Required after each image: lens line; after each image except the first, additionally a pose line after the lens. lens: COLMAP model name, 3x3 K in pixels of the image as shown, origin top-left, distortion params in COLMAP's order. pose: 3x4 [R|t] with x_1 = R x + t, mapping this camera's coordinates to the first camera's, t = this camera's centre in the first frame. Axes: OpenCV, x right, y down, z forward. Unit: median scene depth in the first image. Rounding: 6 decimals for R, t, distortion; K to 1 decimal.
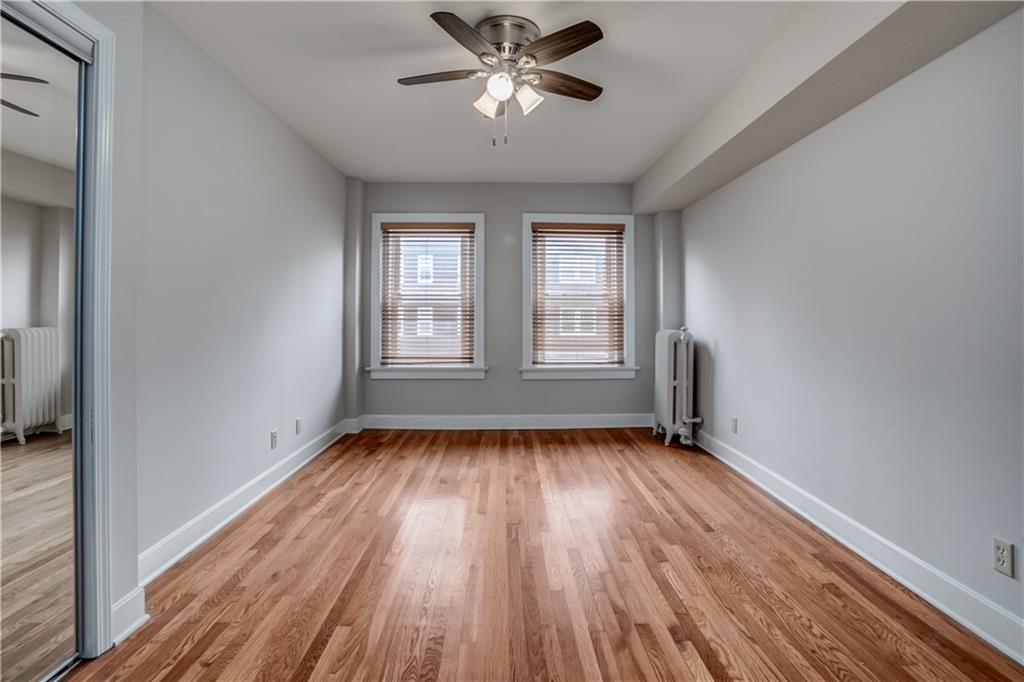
lens RADIAL K [[510.6, 0, 515.4], [0, 510.6, 346.1], [0, 0, 1]] dist [-0.063996, 0.027379]
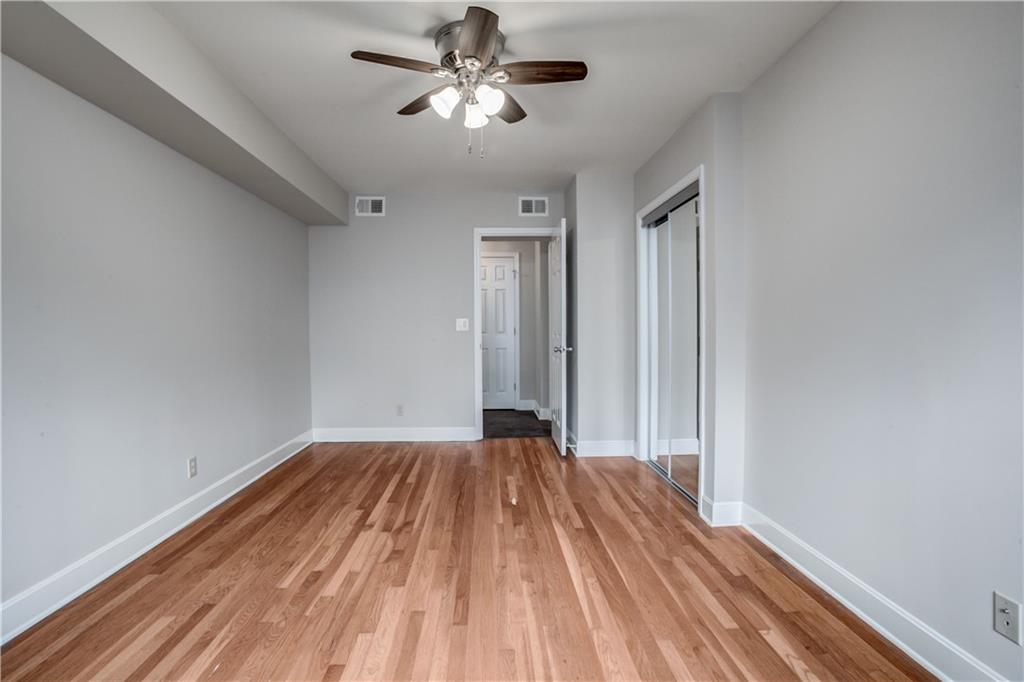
lens RADIAL K [[510.6, 0, 515.4], [0, 510.6, 346.1], [0, 0, 1]] dist [-0.063996, 0.027379]
pose [[-0.999483, 0.005428, -0.031701, -0.090054], [0.002497, 0.995777, 0.091770, -0.138236], [0.032065, 0.091644, -0.995275, 2.351320]]
